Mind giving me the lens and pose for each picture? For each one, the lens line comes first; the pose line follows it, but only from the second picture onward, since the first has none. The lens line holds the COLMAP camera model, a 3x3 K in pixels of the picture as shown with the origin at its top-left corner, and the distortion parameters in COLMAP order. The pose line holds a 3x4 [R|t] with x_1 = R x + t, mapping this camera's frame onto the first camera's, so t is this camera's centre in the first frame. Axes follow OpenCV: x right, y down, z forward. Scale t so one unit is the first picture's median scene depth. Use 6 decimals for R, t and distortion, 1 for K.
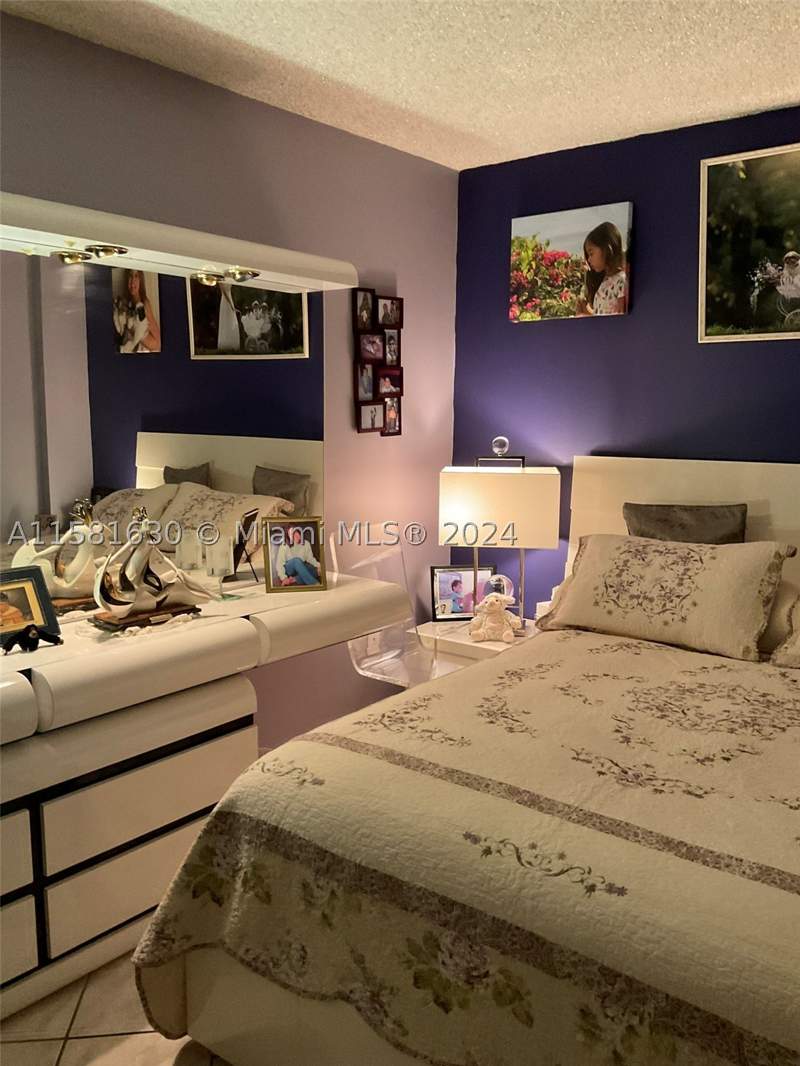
lens RADIAL K [[877.5, 0, 400.0], [0, 877.5, 533.0], [0, 0, 1]] dist [0.131793, -0.241051]
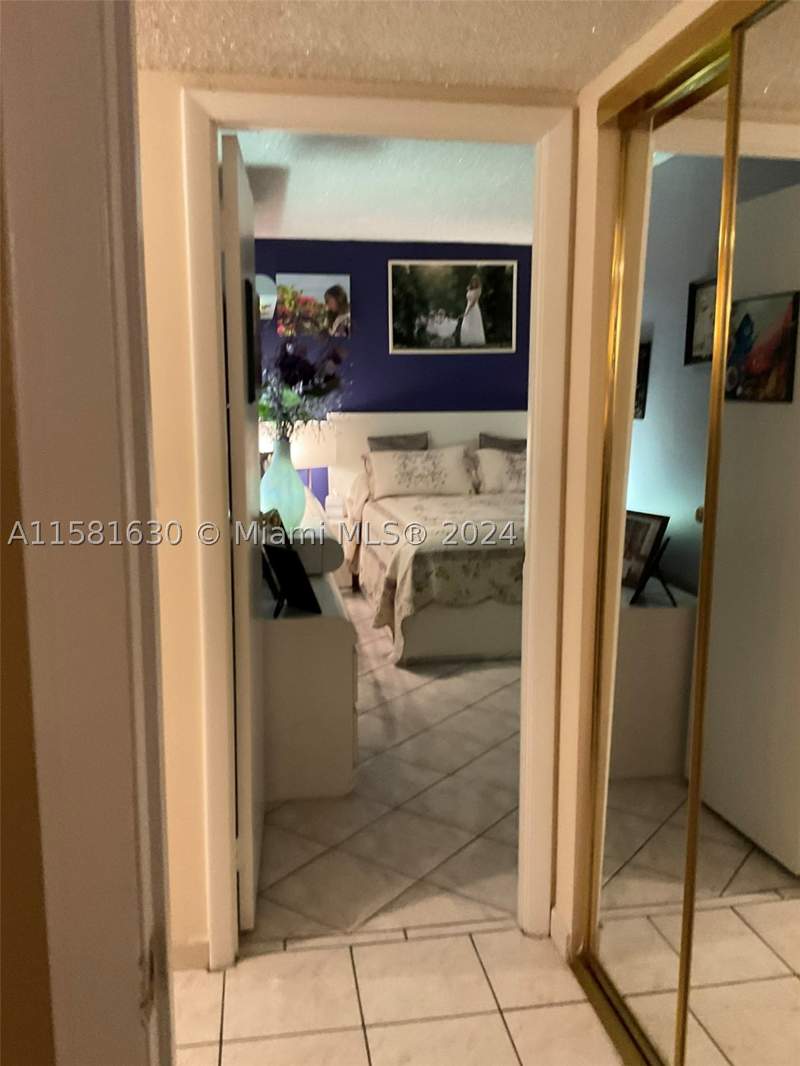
lens RADIAL K [[913.1, 0, 400.0], [0, 913.1, 533.0], [0, 0, 1]] dist [0.130732, -0.000797]
pose [[0.678271, -0.127104, 0.723736, -1.234598], [0.115816, 0.991107, 0.065520, 0.053143], [-0.725628, 0.039380, 0.686960, -0.415770]]
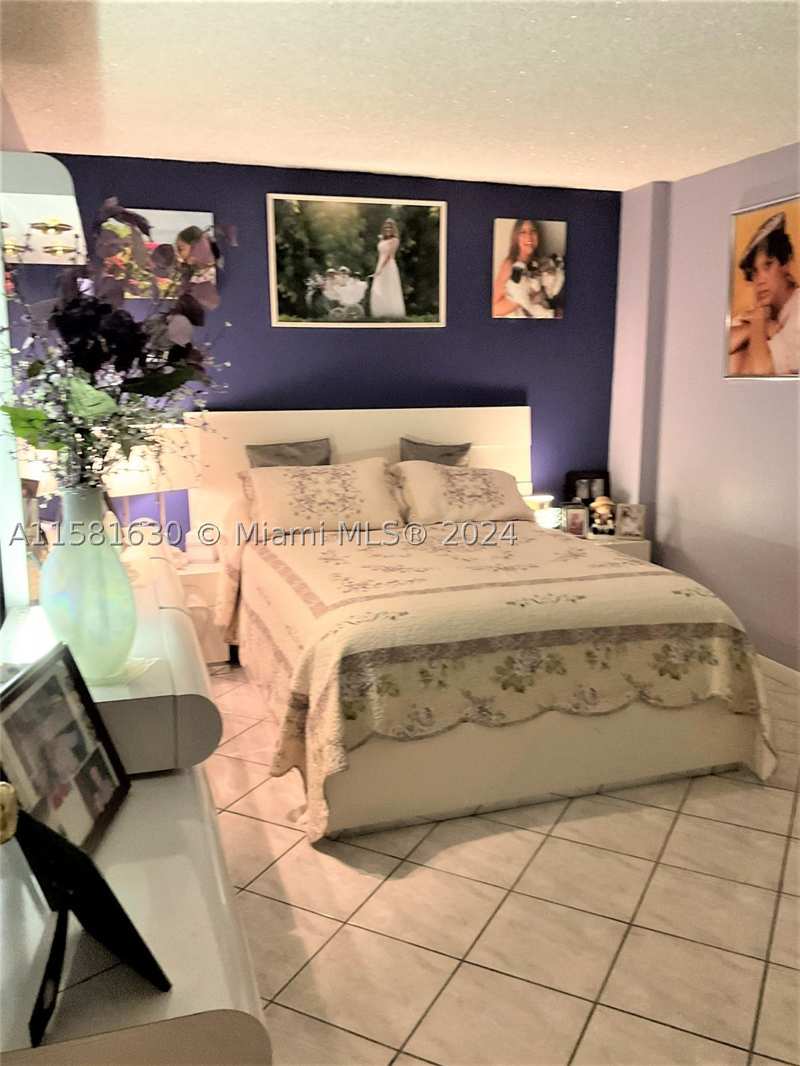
lens RADIAL K [[877.5, 0, 400.0], [0, 877.5, 533.0], [0, 0, 1]] dist [0.131793, -0.241051]
pose [[0.558987, -0.158197, 0.813946, -0.776312], [0.129039, 0.986268, 0.103071, -0.011924], [-0.819074, 0.047415, 0.571725, 0.063156]]
